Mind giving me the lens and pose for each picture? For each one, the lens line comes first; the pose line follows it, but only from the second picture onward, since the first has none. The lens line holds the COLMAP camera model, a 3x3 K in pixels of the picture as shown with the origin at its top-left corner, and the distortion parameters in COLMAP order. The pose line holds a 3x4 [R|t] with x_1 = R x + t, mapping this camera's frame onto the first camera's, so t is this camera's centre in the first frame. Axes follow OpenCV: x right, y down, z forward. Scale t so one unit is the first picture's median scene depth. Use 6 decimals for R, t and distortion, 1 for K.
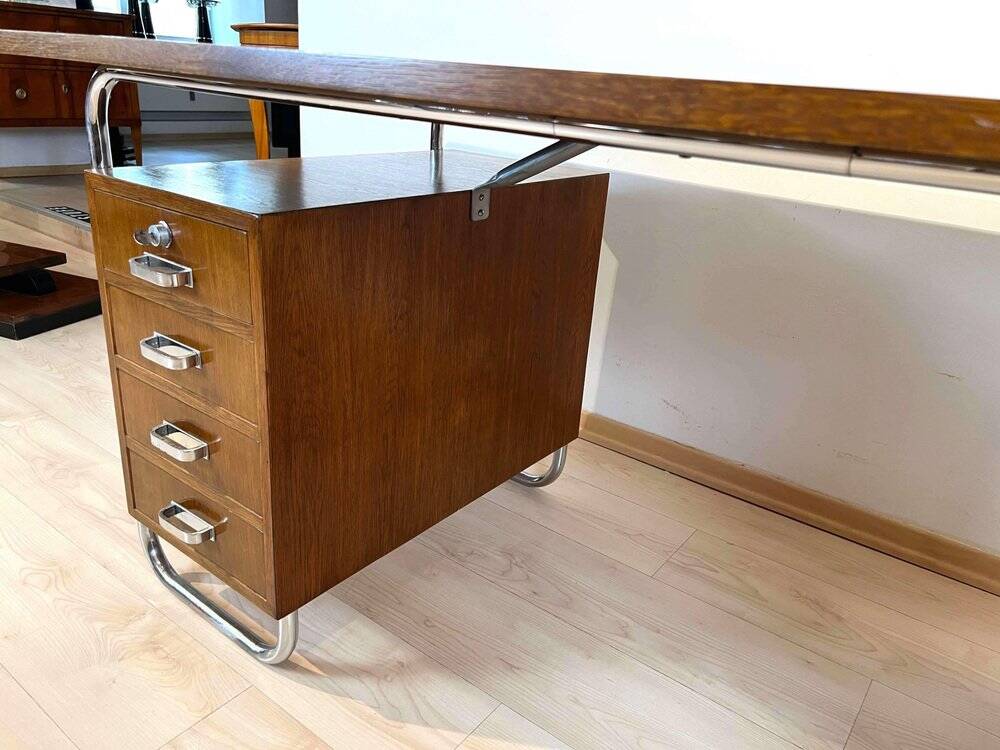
lens RADIAL K [[761.5, 0, 500.0], [0, 761.5, 375.0], [0, 0, 1]] dist [0.077884, -0.077186]
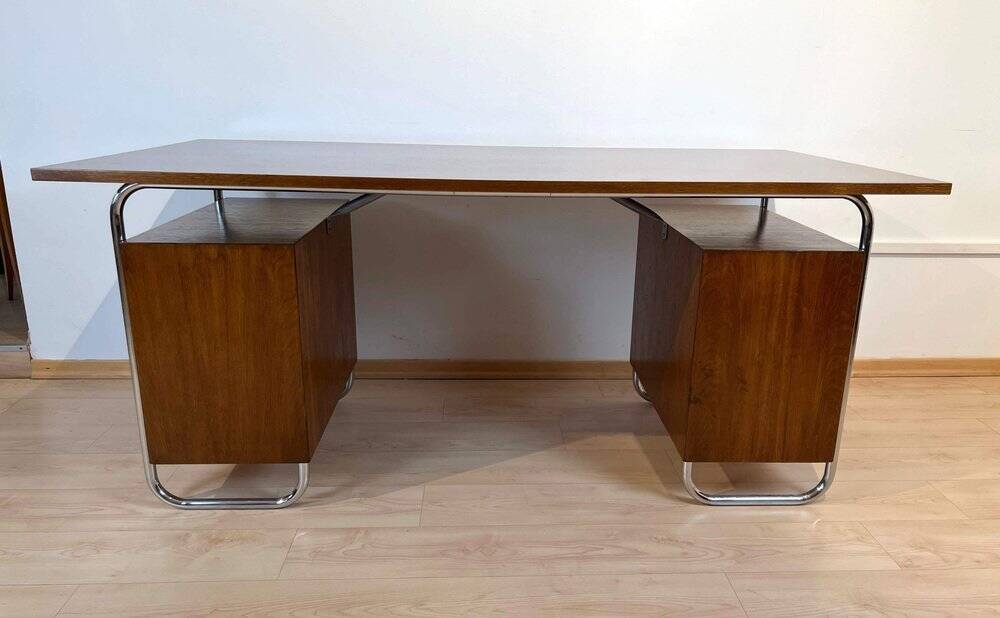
lens RADIAL K [[760.8, 0, 519.0], [0, 760.8, 373.1], [0, 0, 1]] dist [0.038824, -0.031181]
pose [[0.761552, -0.266094, 0.590959, -0.845217], [0.265183, 0.959941, 0.090503, 0.051609], [-0.591368, 0.087790, 0.801609, -0.649056]]
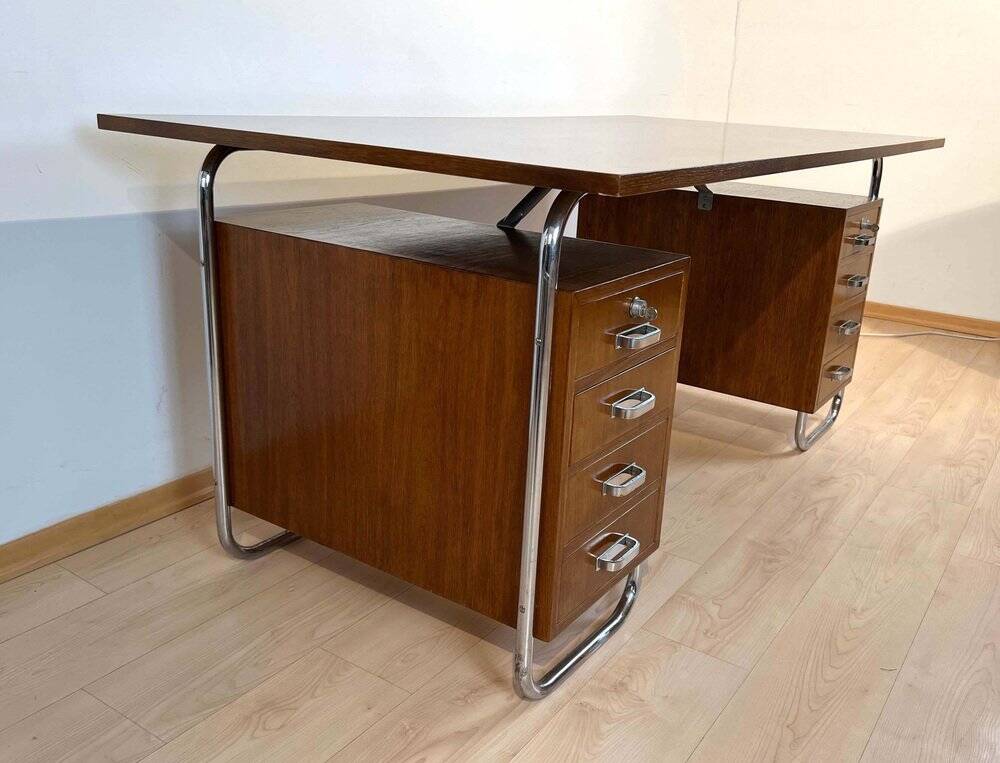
lens RADIAL K [[894.5, 0, 500.0], [0, 894.5, 381.5], [0, 0, 1]] dist [0.041374, -0.012179]
pose [[-0.045849, -0.373260, 0.926593, -1.532700], [0.323644, 0.871987, 0.367278, -0.576243], [-0.945067, 0.316726, 0.080824, 0.966926]]
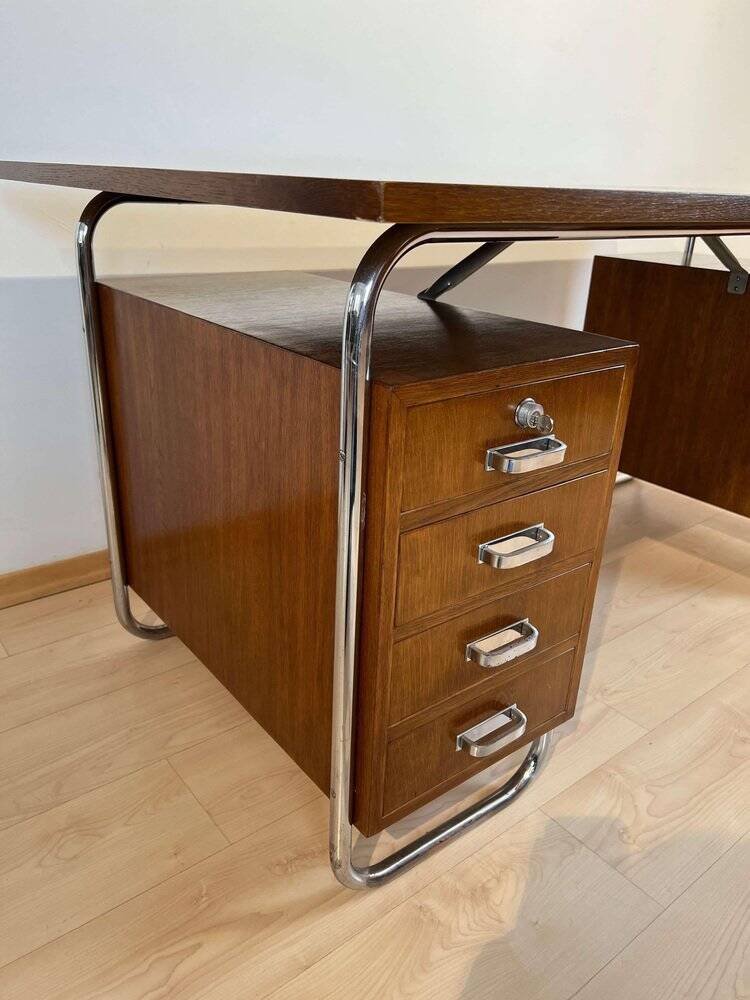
lens RADIAL K [[740.6, 0, 363.8], [0, 740.6, 501.9], [0, 0, 1]] dist [0.003231, 0.004306]
pose [[0.258348, -0.430726, 0.864715, -1.055582], [0.343532, 0.877556, 0.334487, -0.368825], [-0.902908, 0.210643, 0.374683, 0.748804]]
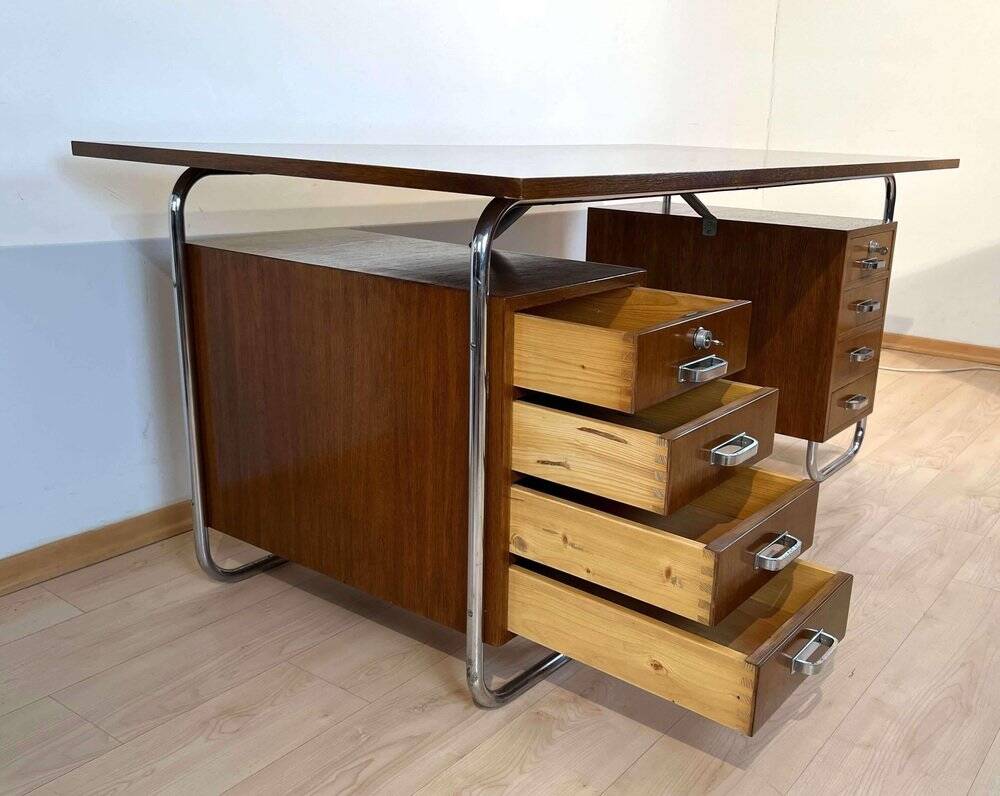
lens RADIAL K [[966.4, 0, 540.4], [0, 966.4, 417.9], [0, 0, 1]] dist [0.041351, -0.003305]
pose [[-0.011883, -0.347247, 0.937699, -1.683518], [0.344179, 0.879042, 0.329887, -0.495199], [-0.938829, 0.326656, 0.109070, 0.809127]]
